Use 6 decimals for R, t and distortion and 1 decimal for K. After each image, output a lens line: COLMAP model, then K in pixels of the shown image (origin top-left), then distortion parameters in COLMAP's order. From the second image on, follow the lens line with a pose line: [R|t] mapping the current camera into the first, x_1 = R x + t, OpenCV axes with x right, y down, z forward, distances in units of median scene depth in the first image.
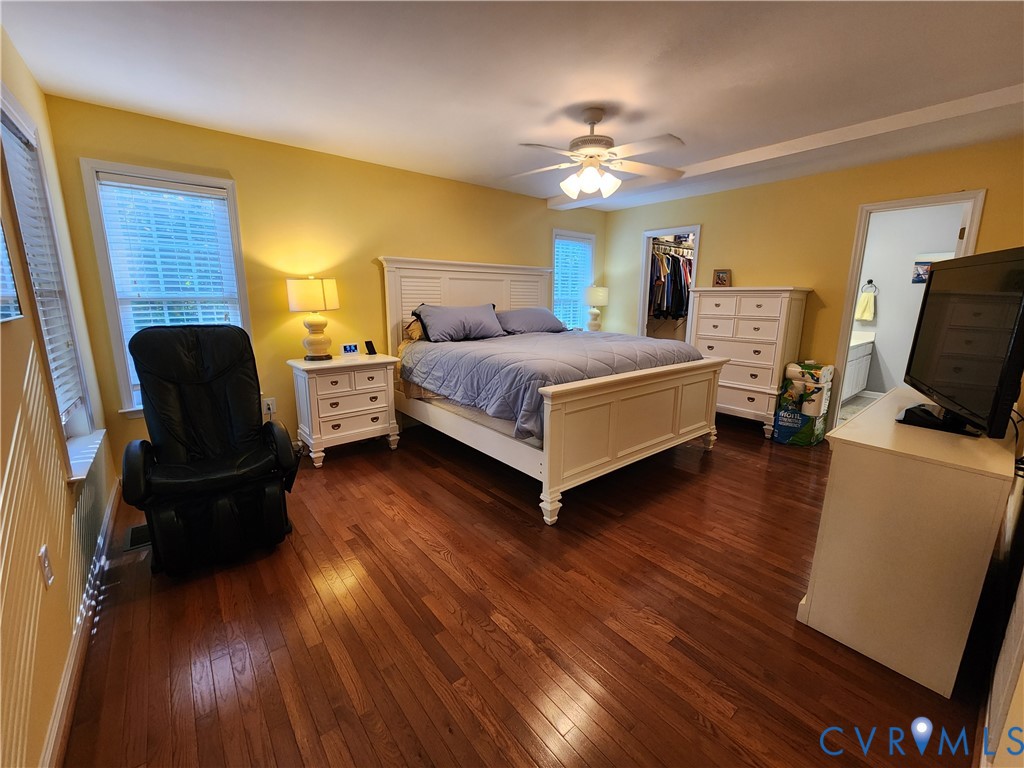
lens RADIAL K [[421.5, 0, 510.7], [0, 421.5, 382.3], [0, 0, 1]] dist [0.003771, -0.000613]
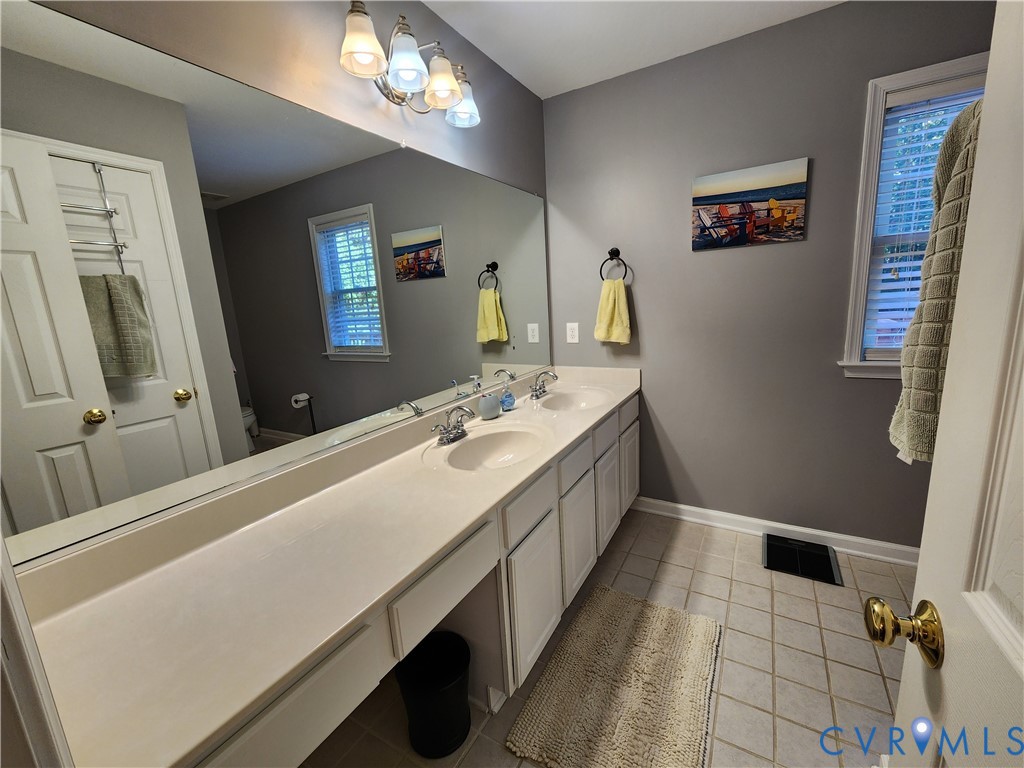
lens RADIAL K [[421.5, 0, 511.5], [0, 421.5, 383.2], [0, 0, 1]] dist [0.003771, -0.000613]
pose [[0.937856, -0.124199, 0.324039, 0.601596], [0.128141, 0.991713, 0.009234, -0.125907], [-0.322500, 0.032862, 0.945999, 0.638023]]
